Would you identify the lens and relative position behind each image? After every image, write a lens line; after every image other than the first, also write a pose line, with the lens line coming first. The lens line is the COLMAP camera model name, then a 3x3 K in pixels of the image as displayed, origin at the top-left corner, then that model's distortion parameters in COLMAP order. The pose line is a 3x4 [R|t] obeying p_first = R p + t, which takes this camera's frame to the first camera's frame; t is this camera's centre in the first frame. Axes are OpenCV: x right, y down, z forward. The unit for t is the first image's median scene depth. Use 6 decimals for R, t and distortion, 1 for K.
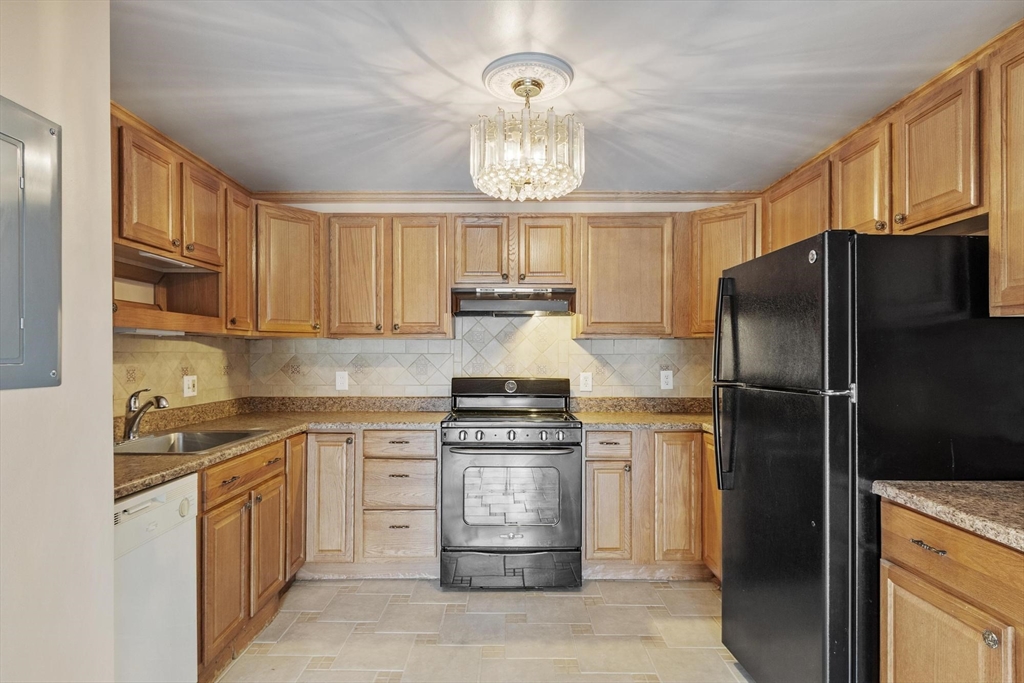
lens RADIAL K [[572.5, 0, 502.2], [0, 572.5, 357.1], [0, 0, 1]] dist [-0.003338, 0.000289]
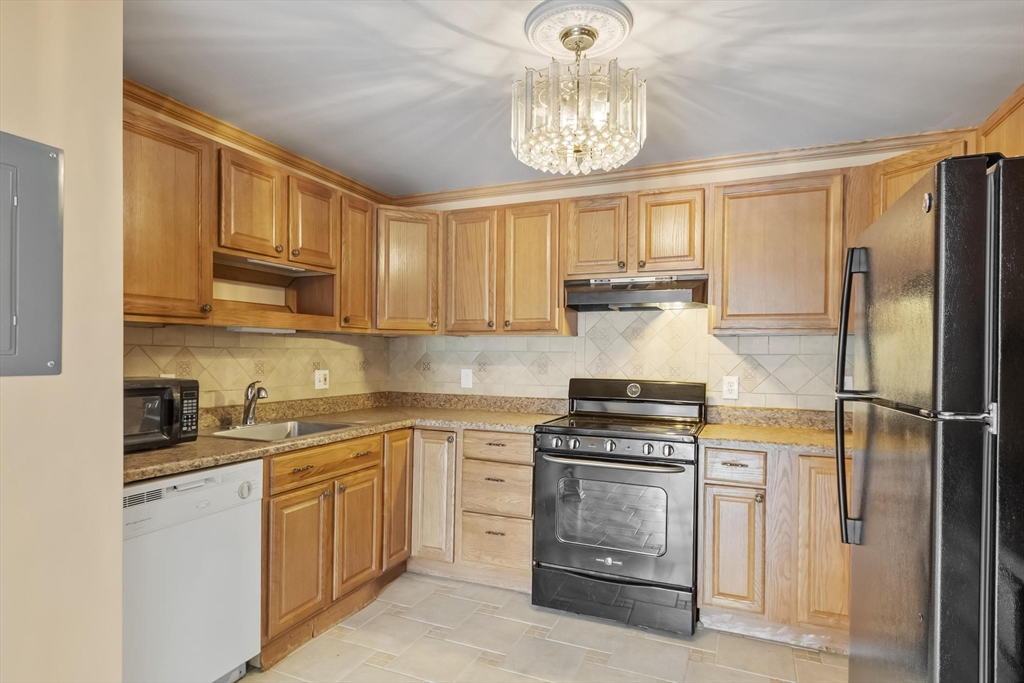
lens RADIAL K [[572.5, 0, 490.4], [0, 572.5, 355.7], [0, 0, 1]] dist [-0.003338, 0.000289]
pose [[0.913319, 0.010183, -0.407117, 0.196512], [-0.010986, 0.999940, 0.000365, 0.001004], [0.407096, 0.004139, 0.913376, 0.123379]]
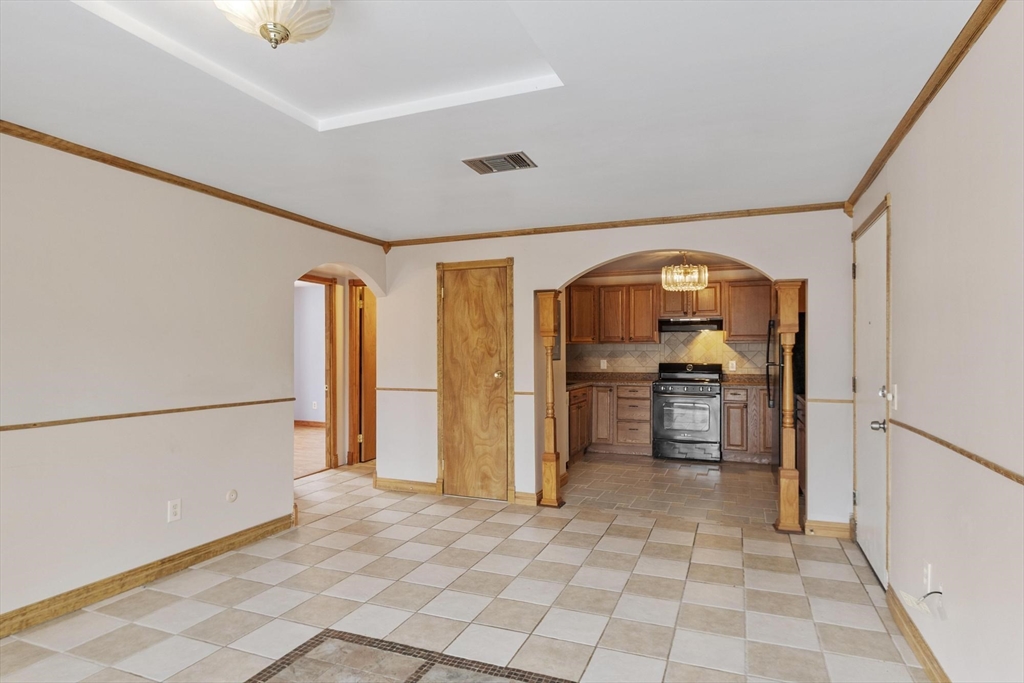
lens RADIAL K [[572.5, 0, 499.9], [0, 572.5, 353.3], [0, 0, 1]] dist [-0.003338, 0.000289]
pose [[0.926614, -0.000540, -0.376015, 0.172770], [0.001984, 0.999992, 0.003454, -0.006767], [0.376010, -0.003946, 0.926607, -1.234292]]
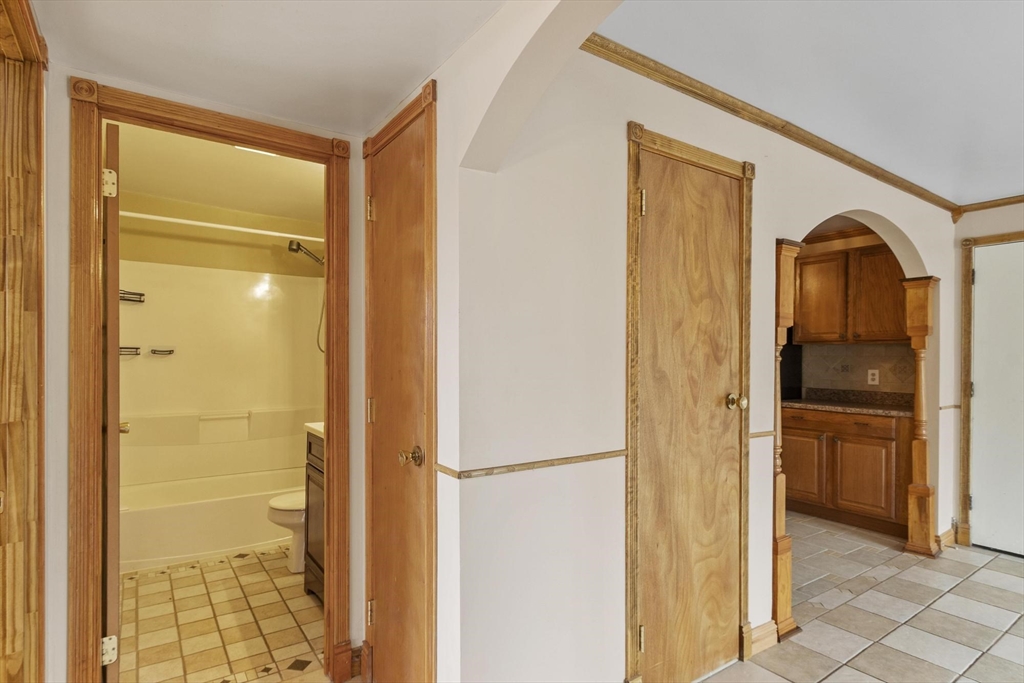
lens RADIAL K [[524.5, 0, 508.7], [0, 524.5, 358.7], [0, 0, 1]] dist [0.000523, -0.003088]
pose [[0.827078, 0.002381, 0.562082, -1.006040], [-0.006899, 0.999959, 0.005916, -0.001417], [-0.562045, -0.008771, 0.827060, -0.221202]]
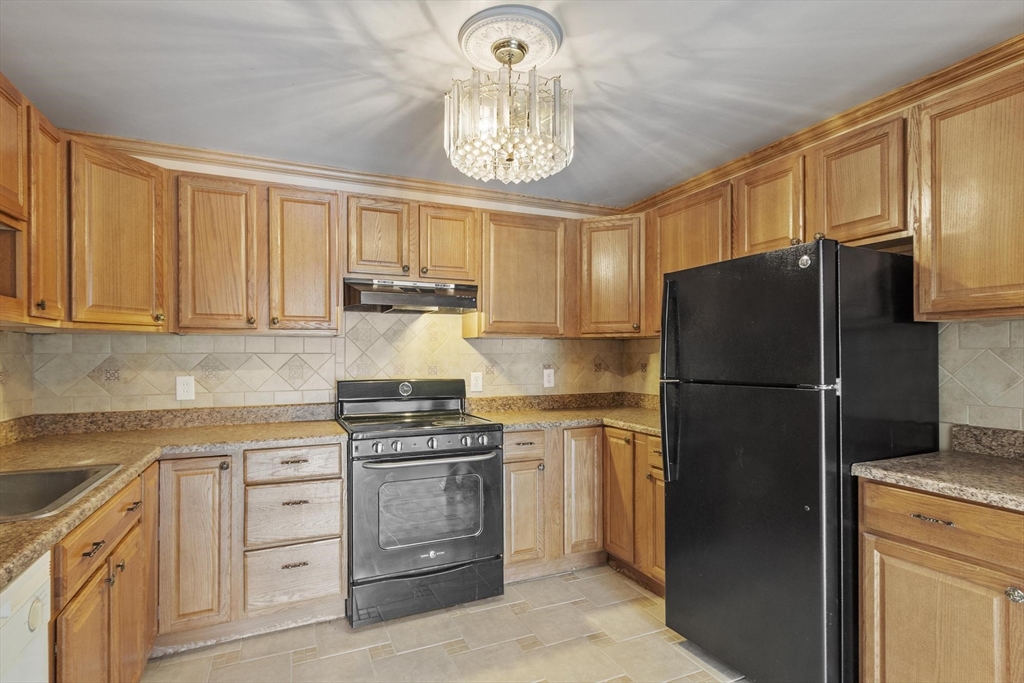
lens RADIAL K [[519.5, 0, 512.9], [0, 519.5, 357.2], [0, 0, 1]] dist [0.002205, -0.003398]
pose [[0.903854, -0.004560, 0.427817, -0.213231], [0.004886, 0.999988, 0.000335, 0.000943], [-0.427813, 0.001788, 0.903865, 0.194774]]
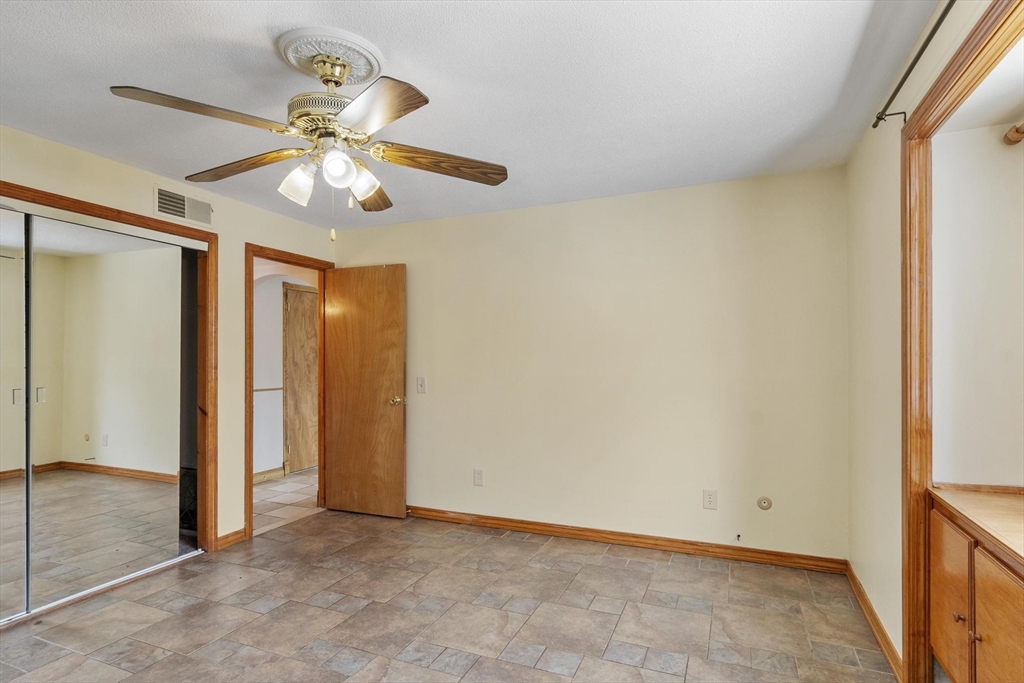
lens RADIAL K [[524.5, 0, 508.6], [0, 524.5, 359.8], [0, 0, 1]] dist [0.000523, -0.003088]
pose [[0.395340, -0.002355, 0.918532, -1.884330], [-0.001814, 0.999993, 0.003345, -0.000806], [-0.918533, -0.002989, 0.395333, -1.198901]]
